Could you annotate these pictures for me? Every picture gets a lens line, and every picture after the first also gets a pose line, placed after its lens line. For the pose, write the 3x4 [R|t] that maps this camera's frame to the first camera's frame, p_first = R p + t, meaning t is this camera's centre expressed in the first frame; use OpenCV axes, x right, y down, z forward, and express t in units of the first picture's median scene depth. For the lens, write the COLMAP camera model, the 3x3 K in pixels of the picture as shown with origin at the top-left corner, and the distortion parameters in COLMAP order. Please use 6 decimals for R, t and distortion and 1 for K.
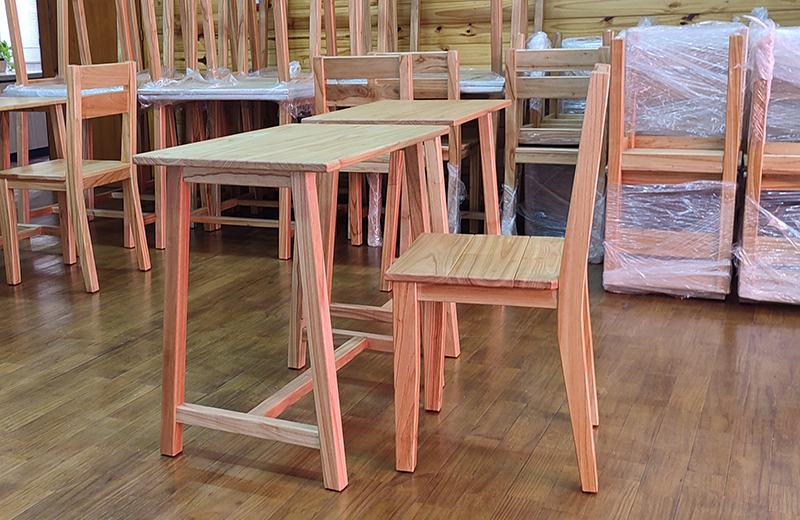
lens RADIAL K [[835.7, 0, 387.4], [0, 835.7, 260.1], [0, 0, 1]] dist [-0.009527, -0.011220]
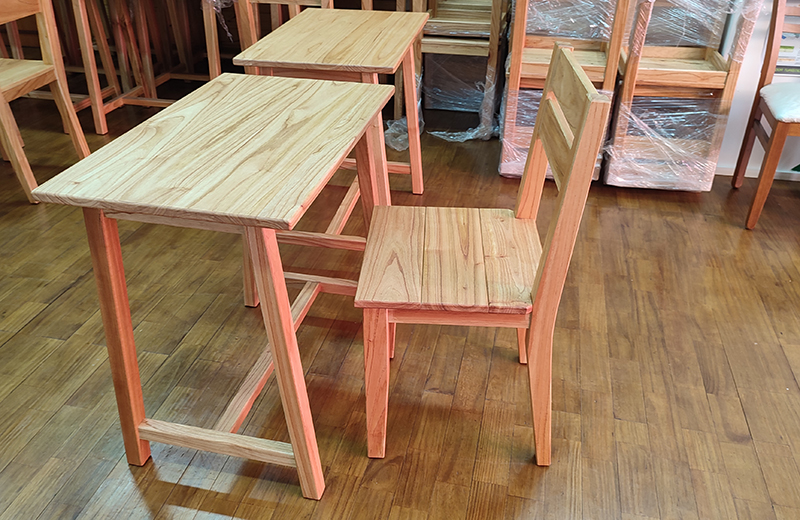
lens RADIAL K [[604.1, 0, 432.6], [0, 604.1, 276.7], [0, 0, 1]] dist [0.022864, -0.032997]
pose [[0.978584, -0.066175, 0.194920, -0.039013], [0.004394, 0.953417, 0.301625, -0.178167], [-0.205800, -0.294309, 0.933289, 0.289252]]
